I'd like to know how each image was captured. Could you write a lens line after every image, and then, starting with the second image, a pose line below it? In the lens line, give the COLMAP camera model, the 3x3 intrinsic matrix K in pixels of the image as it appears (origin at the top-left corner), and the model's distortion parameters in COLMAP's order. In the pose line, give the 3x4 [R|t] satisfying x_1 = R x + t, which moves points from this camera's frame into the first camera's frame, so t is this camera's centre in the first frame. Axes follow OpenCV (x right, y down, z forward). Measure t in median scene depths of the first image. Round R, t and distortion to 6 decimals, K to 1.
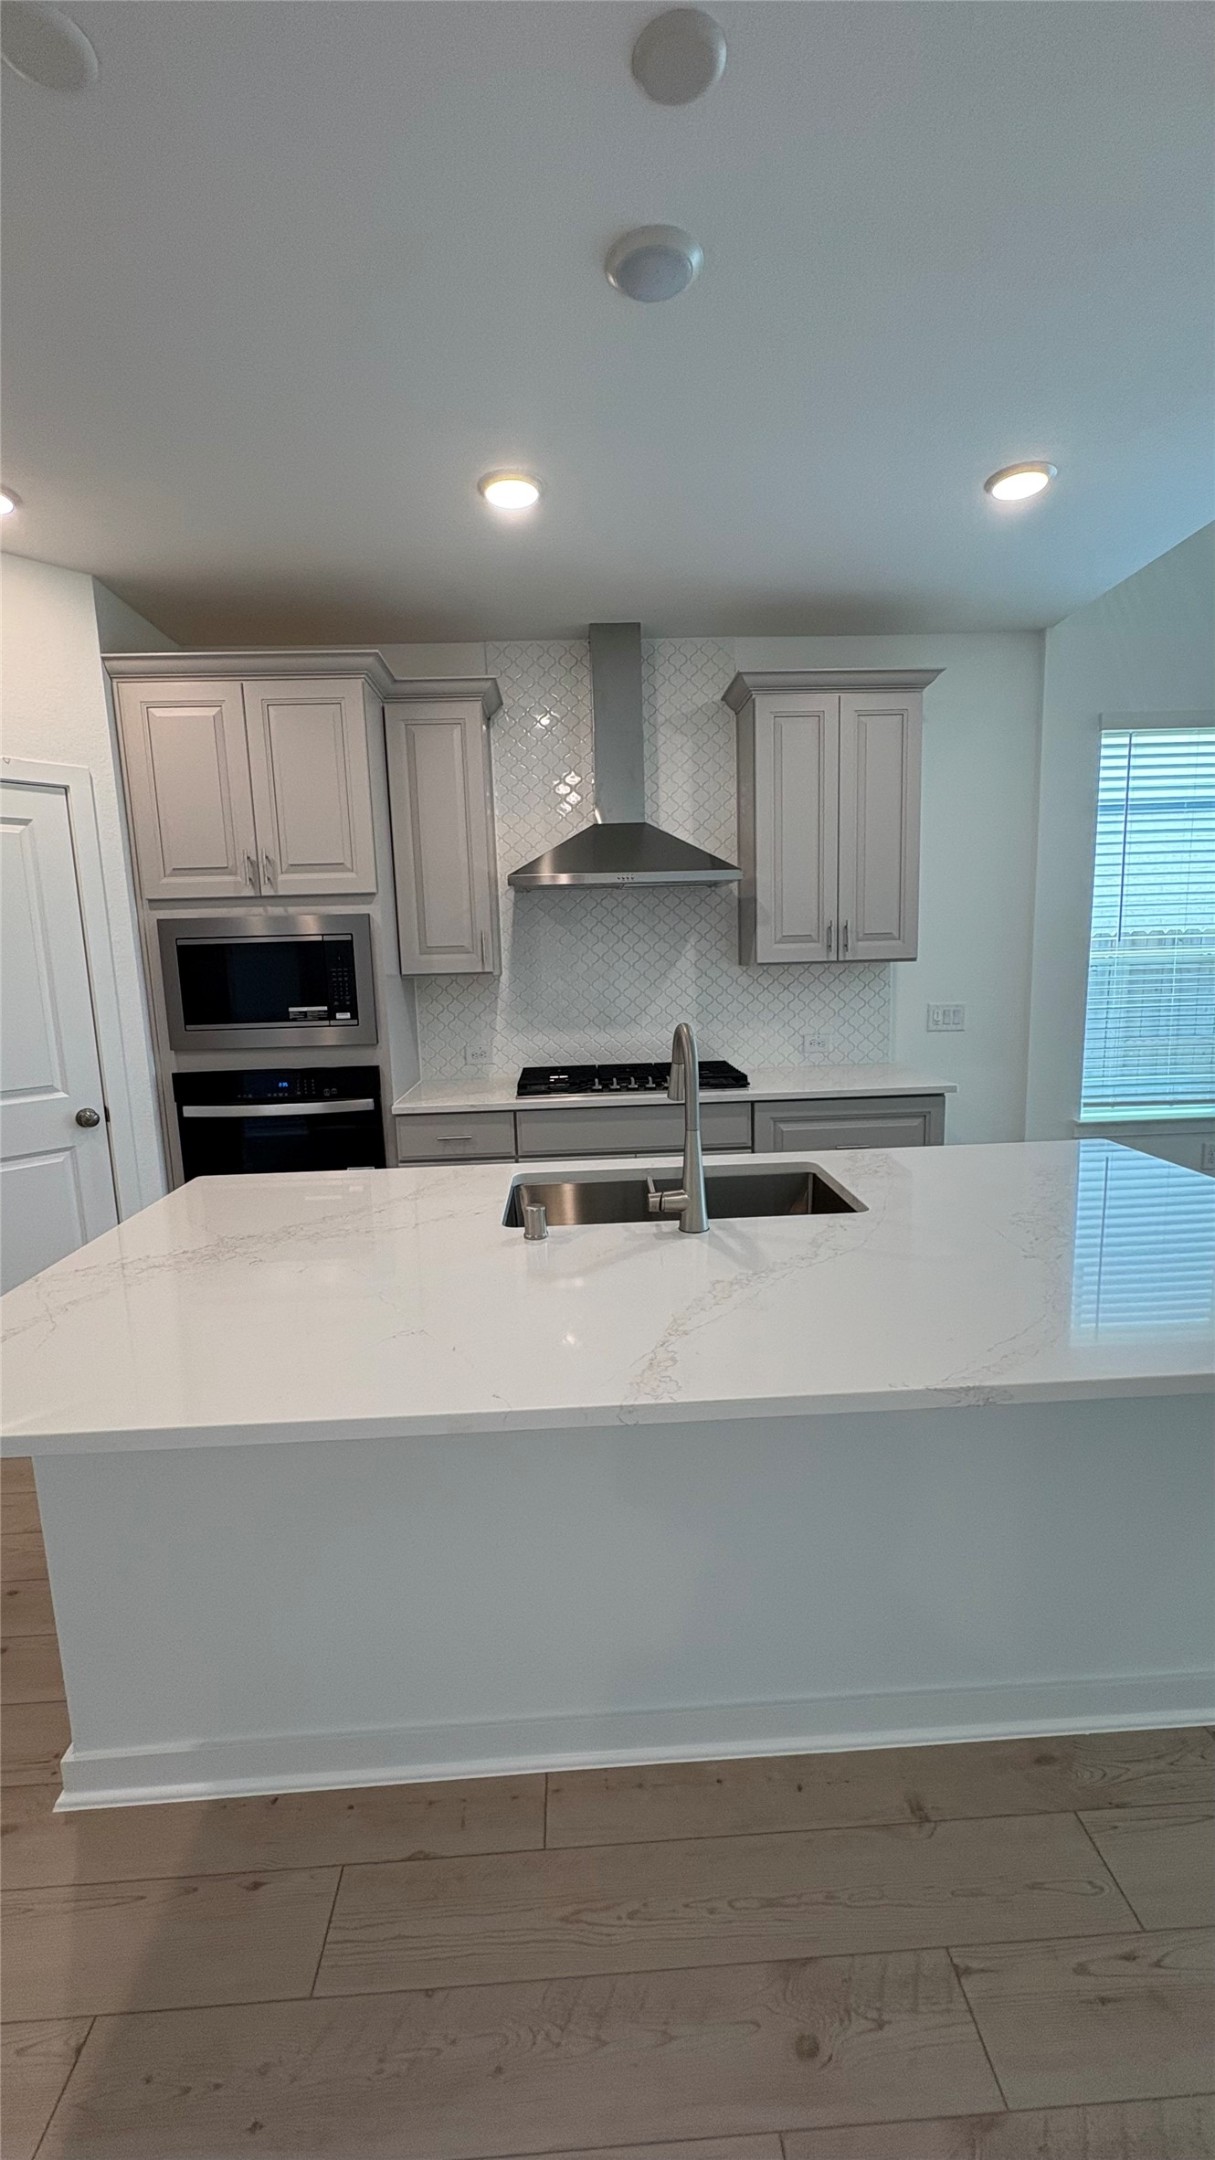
lens RADIAL K [[872.7, 0, 607.5], [0, 872.7, 1080.0], [0, 0, 1]] dist [-0.001449, -0.000021]
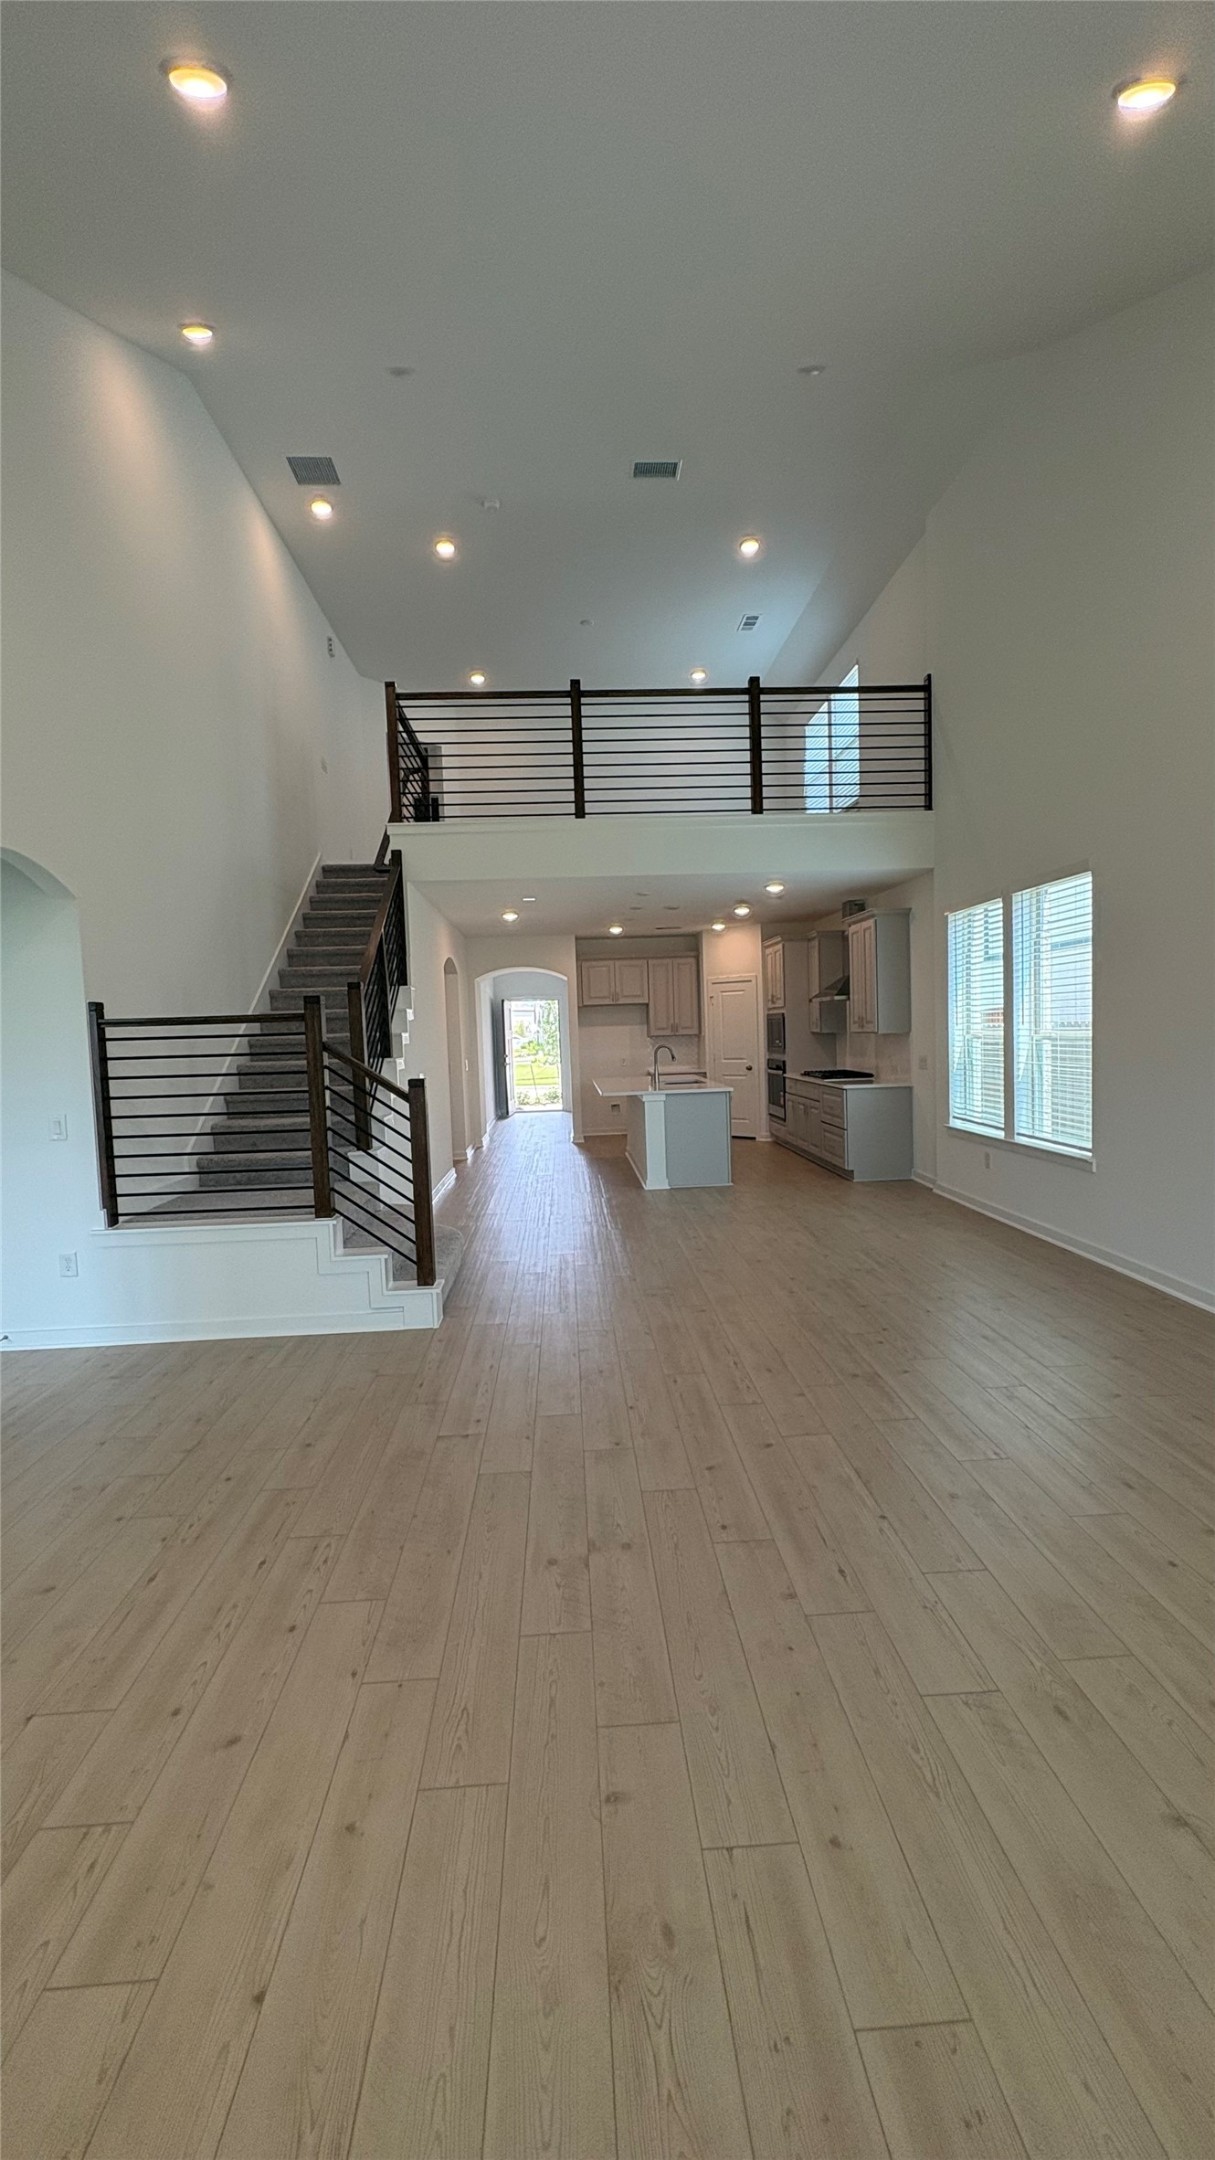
lens RADIAL K [[872.7, 0, 607.5], [0, 872.7, 1080.0], [0, 0, 1]] dist [-0.001449, -0.000021]
pose [[0.005189, 0.087435, -0.996157, 2.758765], [-0.121370, 0.988861, 0.086162, -0.136160], [0.992594, 0.120456, 0.015743, 0.321834]]
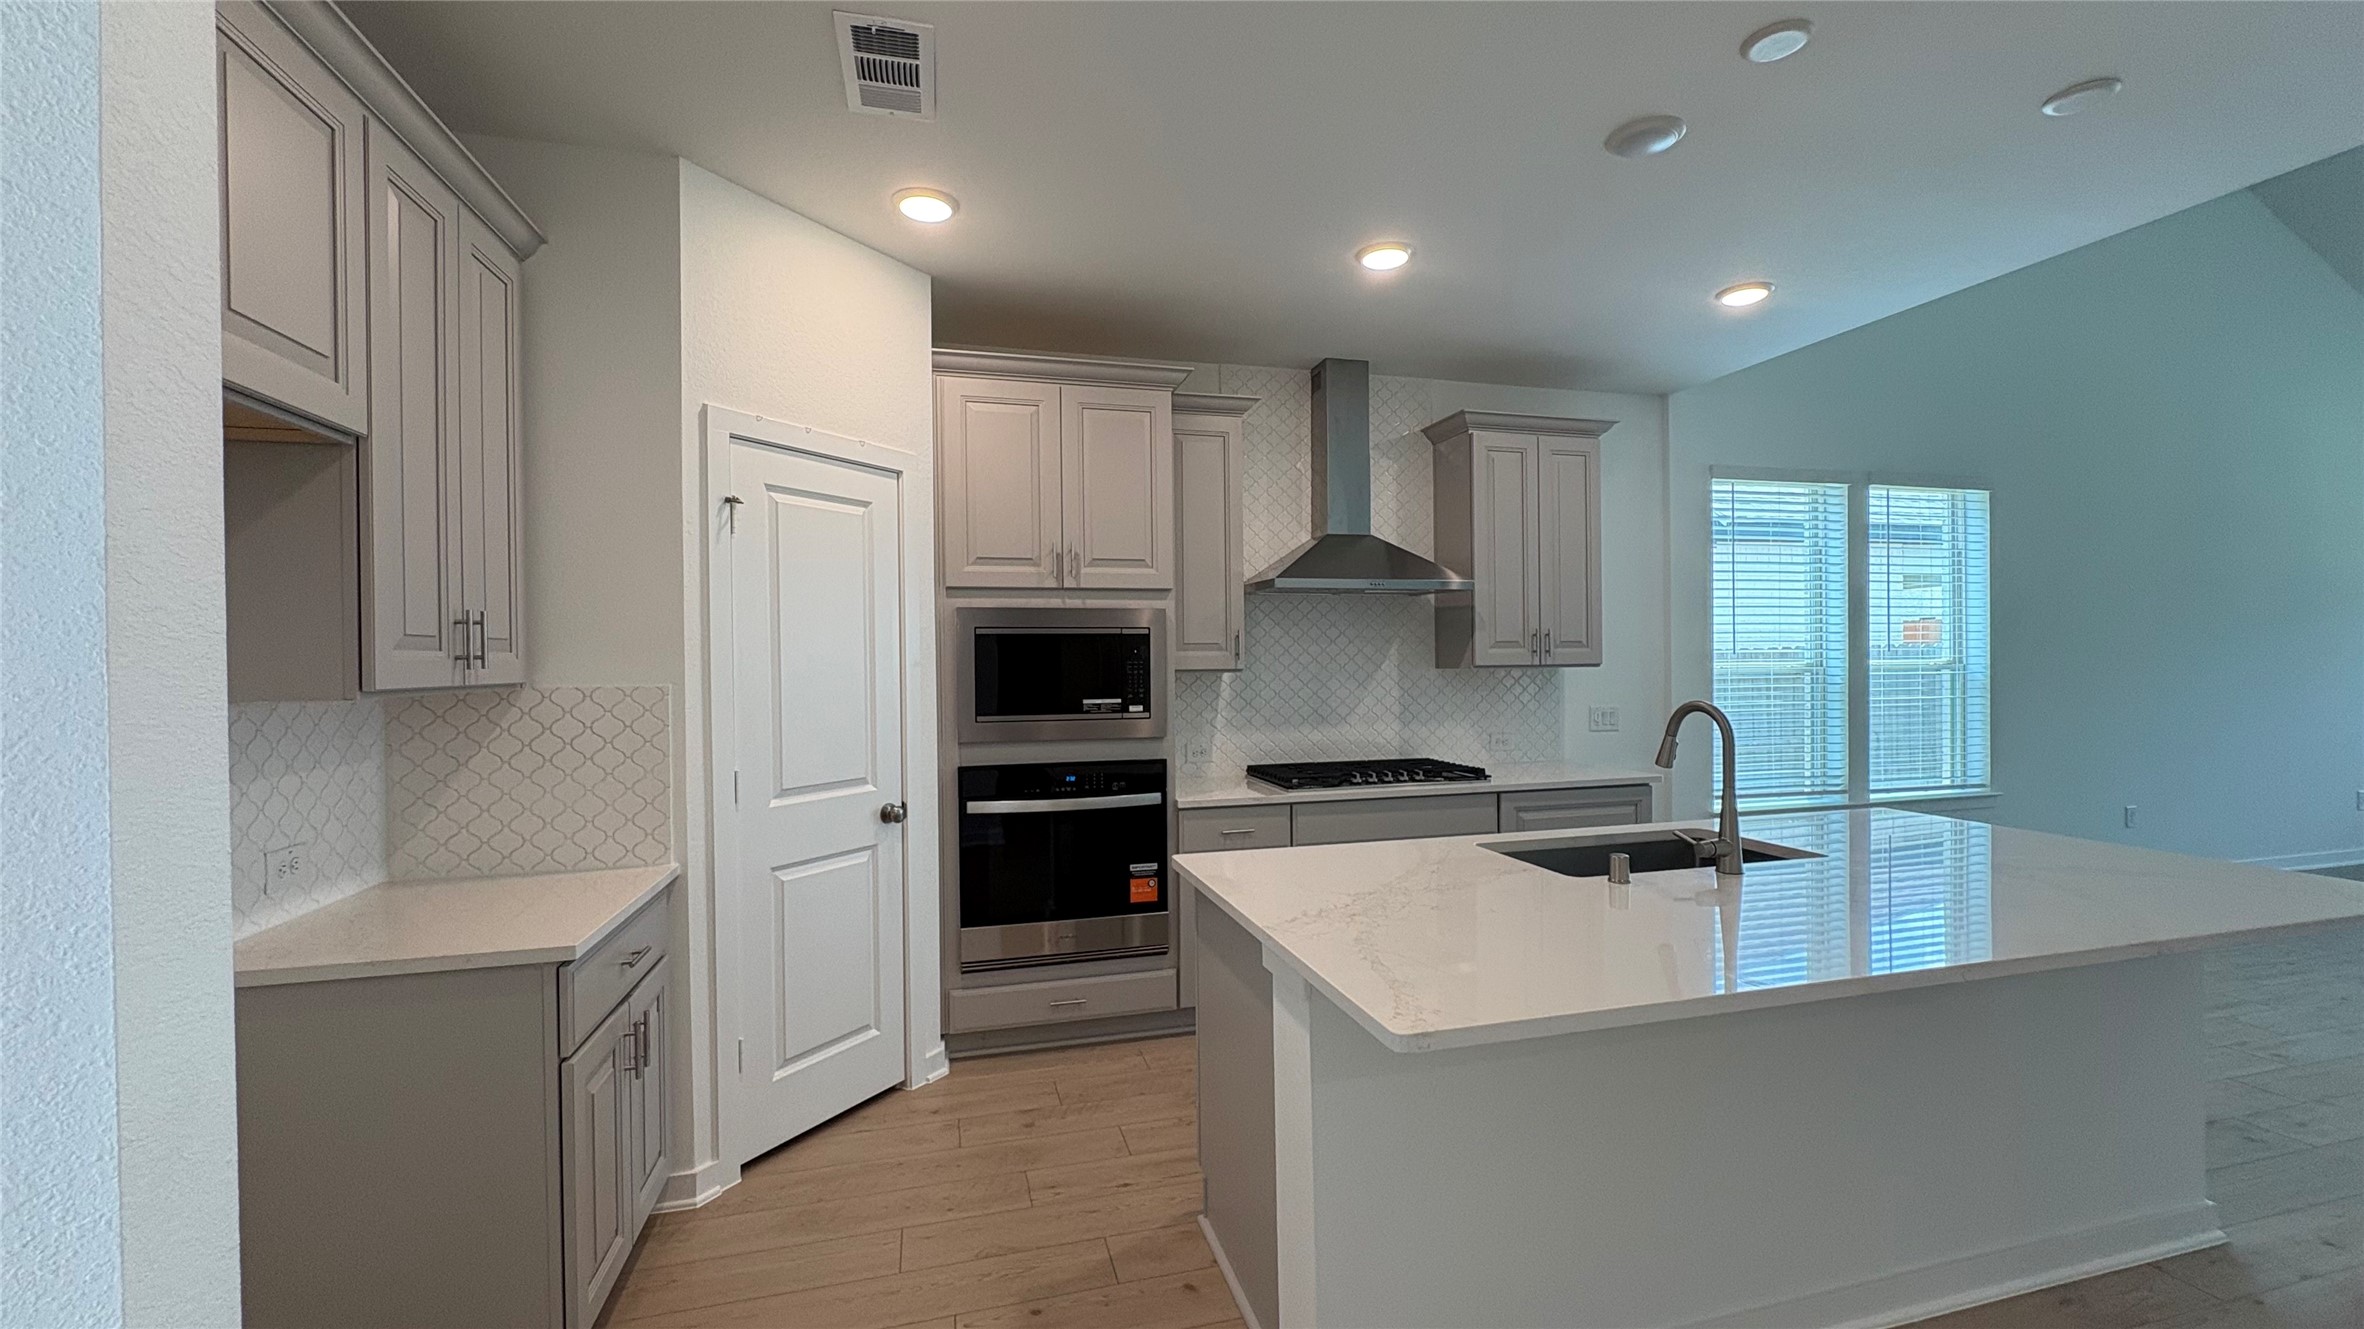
lens RADIAL K [[955.1, 0, 1182.0], [0, 955.1, 664.5], [0, 0, 1]] dist [-0.001449, -0.000021]
pose [[0.975647, 0.018943, 0.218528, -0.466539], [0.014050, 0.988821, -0.148443, 0.037756], [-0.218897, 0.147898, 0.964474, -0.067845]]
